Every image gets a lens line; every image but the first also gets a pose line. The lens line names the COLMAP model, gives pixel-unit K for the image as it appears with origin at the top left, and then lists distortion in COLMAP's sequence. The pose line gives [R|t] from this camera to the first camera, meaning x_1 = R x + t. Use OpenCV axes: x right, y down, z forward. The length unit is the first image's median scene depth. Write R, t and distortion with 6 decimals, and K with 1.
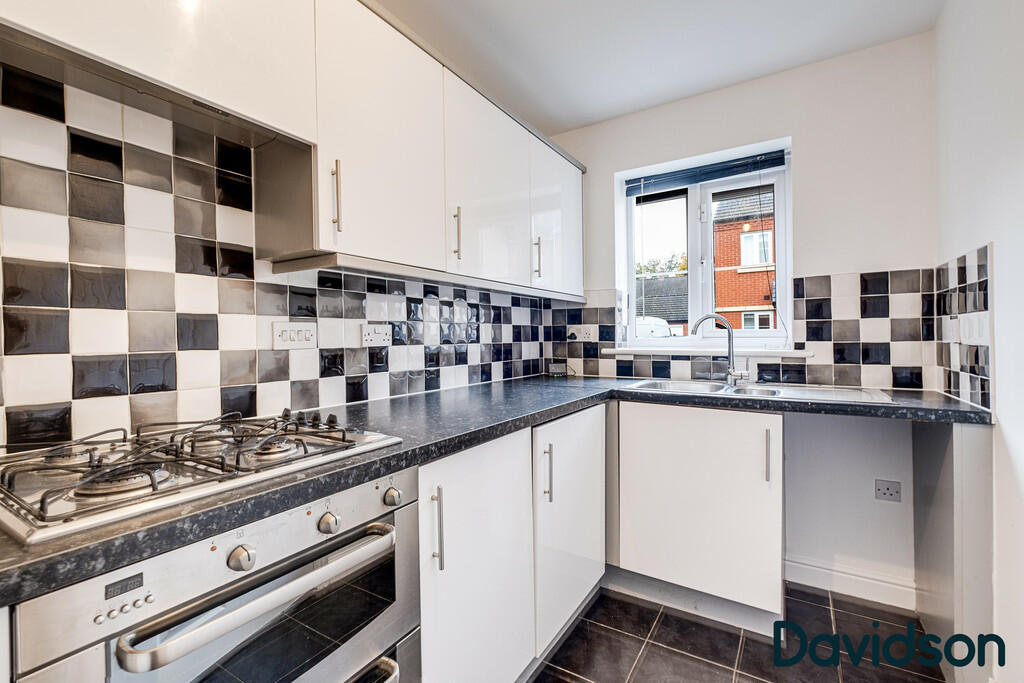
lens RADIAL K [[446.2, 0, 513.7], [0, 446.2, 339.5], [0, 0, 1]] dist [0.002849, -0.002997]
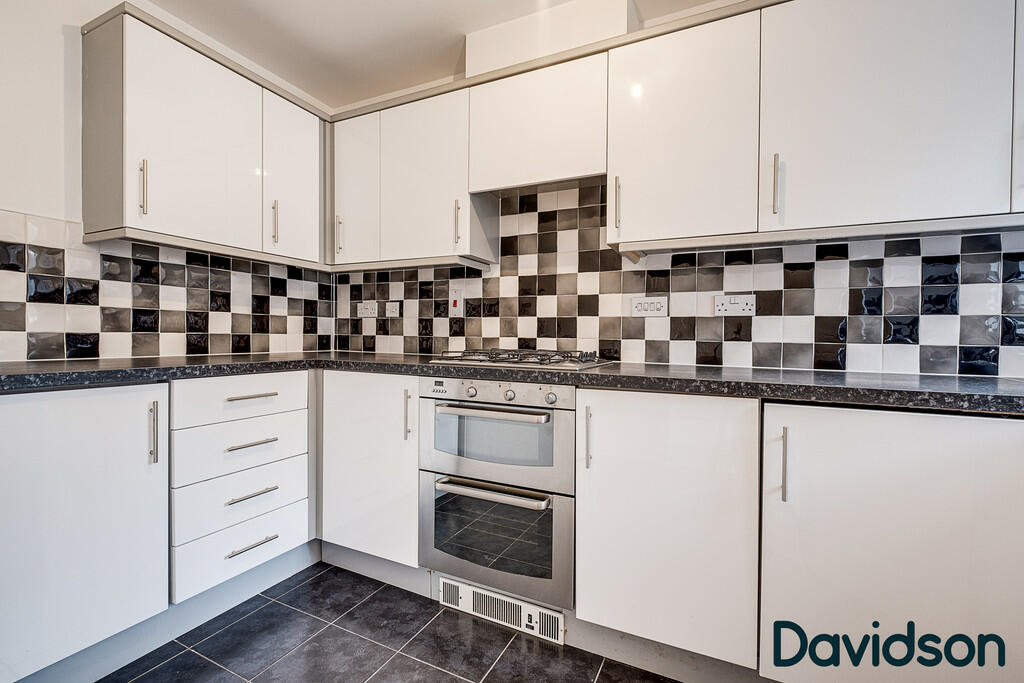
lens RADIAL K [[446.2, 0, 507.0], [0, 446.2, 337.1], [0, 0, 1]] dist [0.002849, -0.002997]
pose [[0.106431, 0.015152, -0.994205, 0.726035], [-0.019516, 0.999723, 0.013147, 0.066600], [0.994129, 0.018004, 0.106697, 0.385130]]
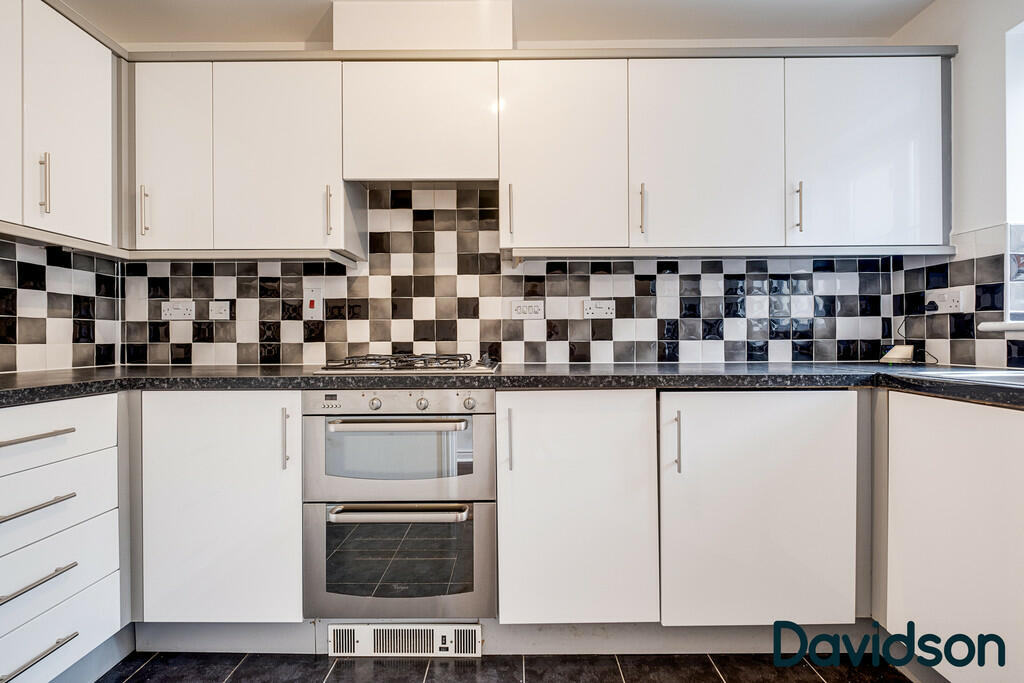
lens RADIAL K [[446.2, 0, 511.9], [0, 446.2, 332.4], [0, 0, 1]] dist [0.002849, -0.002997]
pose [[0.529035, -0.005038, -0.848585, 0.627300], [-0.003377, 0.999962, -0.008042, 0.067905], [0.848594, 0.007120, 0.528997, 0.179695]]
